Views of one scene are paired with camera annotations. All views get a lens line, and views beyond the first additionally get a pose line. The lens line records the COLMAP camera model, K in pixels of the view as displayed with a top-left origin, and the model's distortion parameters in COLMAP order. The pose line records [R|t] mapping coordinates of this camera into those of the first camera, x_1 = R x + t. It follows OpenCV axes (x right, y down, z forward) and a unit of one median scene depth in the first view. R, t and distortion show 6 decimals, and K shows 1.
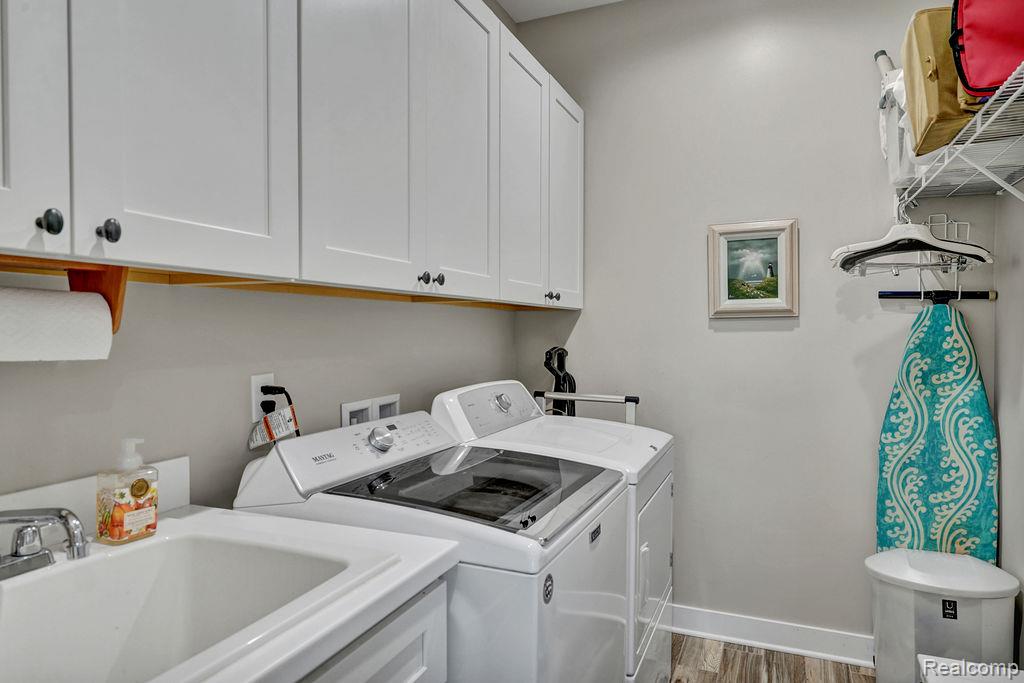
lens RADIAL K [[602.7, 0, 512.0], [0, 602.7, 341.5], [0, 0, 1]] dist [0.001061, -0.001698]
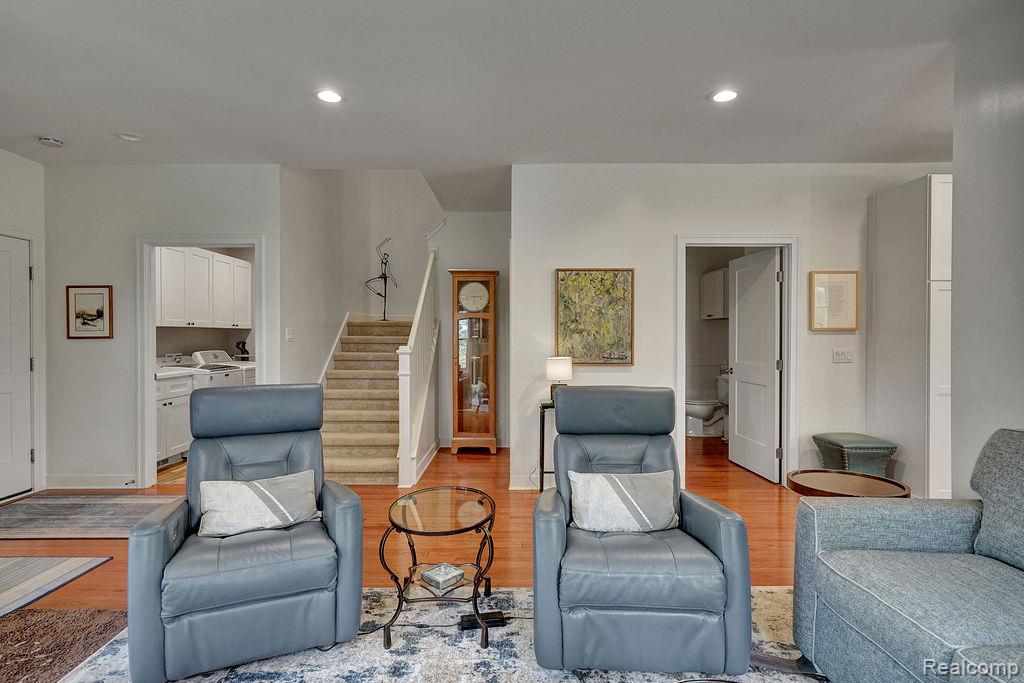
lens RADIAL K [[522.9, 0, 512.0], [0, 522.9, 341.5], [0, 0, 1]] dist [0.002761, 0.000308]
pose [[0.927150, -0.002719, 0.374680, 0.472002], [0.005626, 0.999962, -0.006665, 0.050792], [-0.374648, 0.008287, 0.927130, -2.647579]]
